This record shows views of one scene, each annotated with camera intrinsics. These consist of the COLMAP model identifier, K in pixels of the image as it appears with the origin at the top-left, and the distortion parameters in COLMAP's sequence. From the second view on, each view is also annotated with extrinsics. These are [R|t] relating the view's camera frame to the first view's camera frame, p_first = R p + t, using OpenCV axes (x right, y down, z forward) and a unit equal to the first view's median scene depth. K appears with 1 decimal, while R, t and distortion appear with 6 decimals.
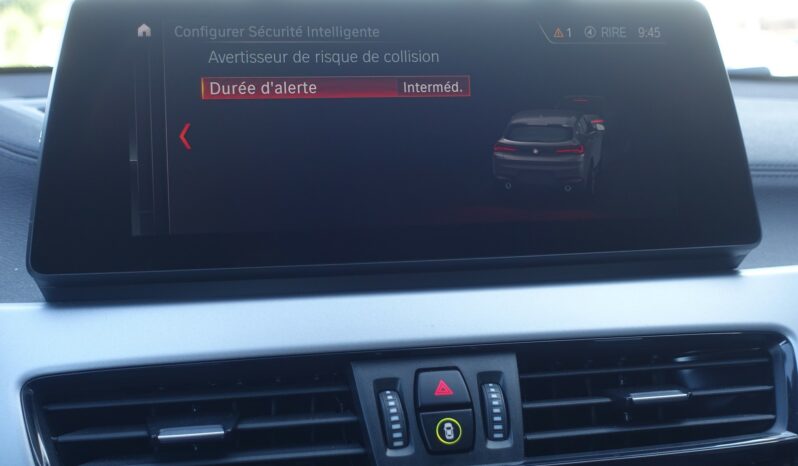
lens RADIAL K [[990.3, 0, 399.4], [0, 990.3, 233.2], [0, 0, 1]] dist [-0.043944, 0.000000]
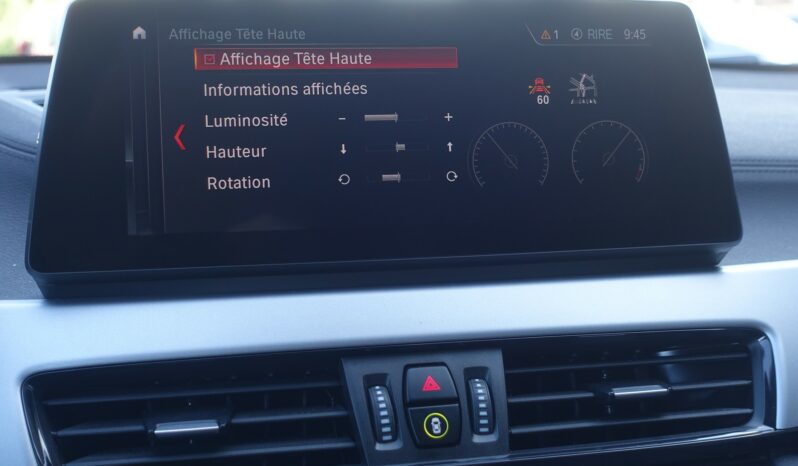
lens RADIAL K [[990.3, 0, 398.4], [0, 990.3, 232.2], [0, 0, 1]] dist [-0.043944, 0.000000]
pose [[0.999979, 0.002852, 0.005841, 0.003783], [-0.003002, 0.999663, 0.025791, -0.027203], [-0.005766, -0.025808, 0.999650, -0.026532]]
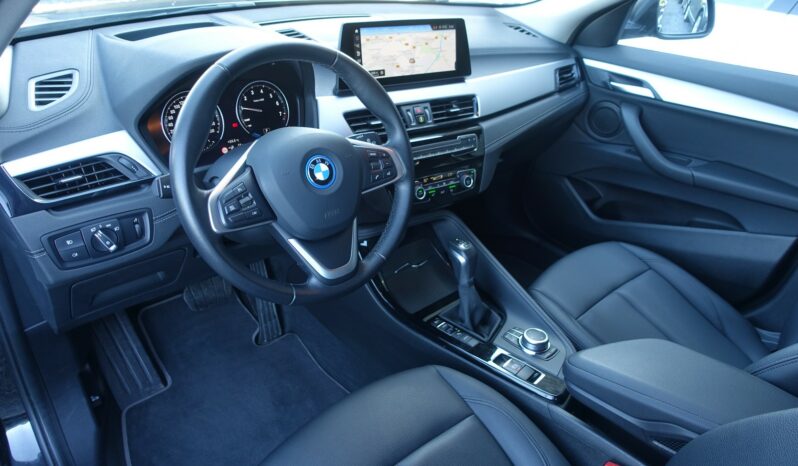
lens RADIAL K [[535.7, 0, 394.2], [0, 535.7, 230.2], [0, 0, 1]] dist [-0.017388, 0.009328]
pose [[0.922108, -0.132041, 0.363707, -1.087001], [-0.019981, 0.922470, 0.385552, -0.310781], [-0.386417, -0.362788, 0.847978, -1.390984]]
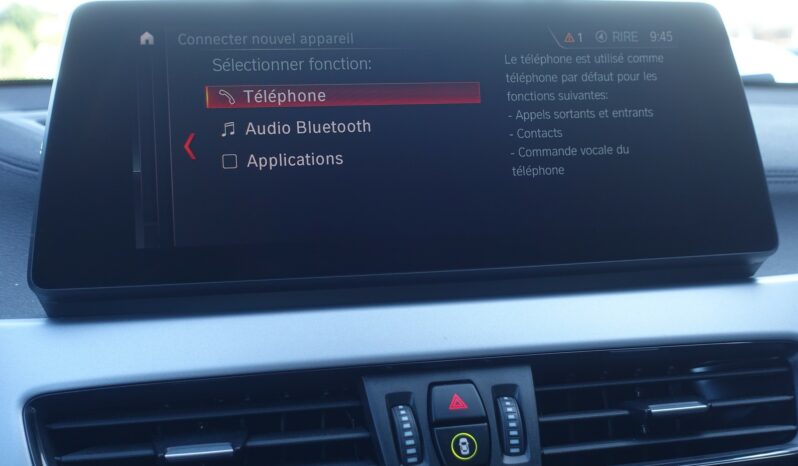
lens RADIAL K [[990.3, 0, 399.6], [0, 990.3, 232.6], [0, 0, 1]] dist [-0.043944, 0.000000]
pose [[0.999941, -0.009990, 0.004262, -0.014660], [0.010047, 0.999857, -0.013587, 0.002465], [-0.004125, 0.013629, 0.999899, 0.024552]]
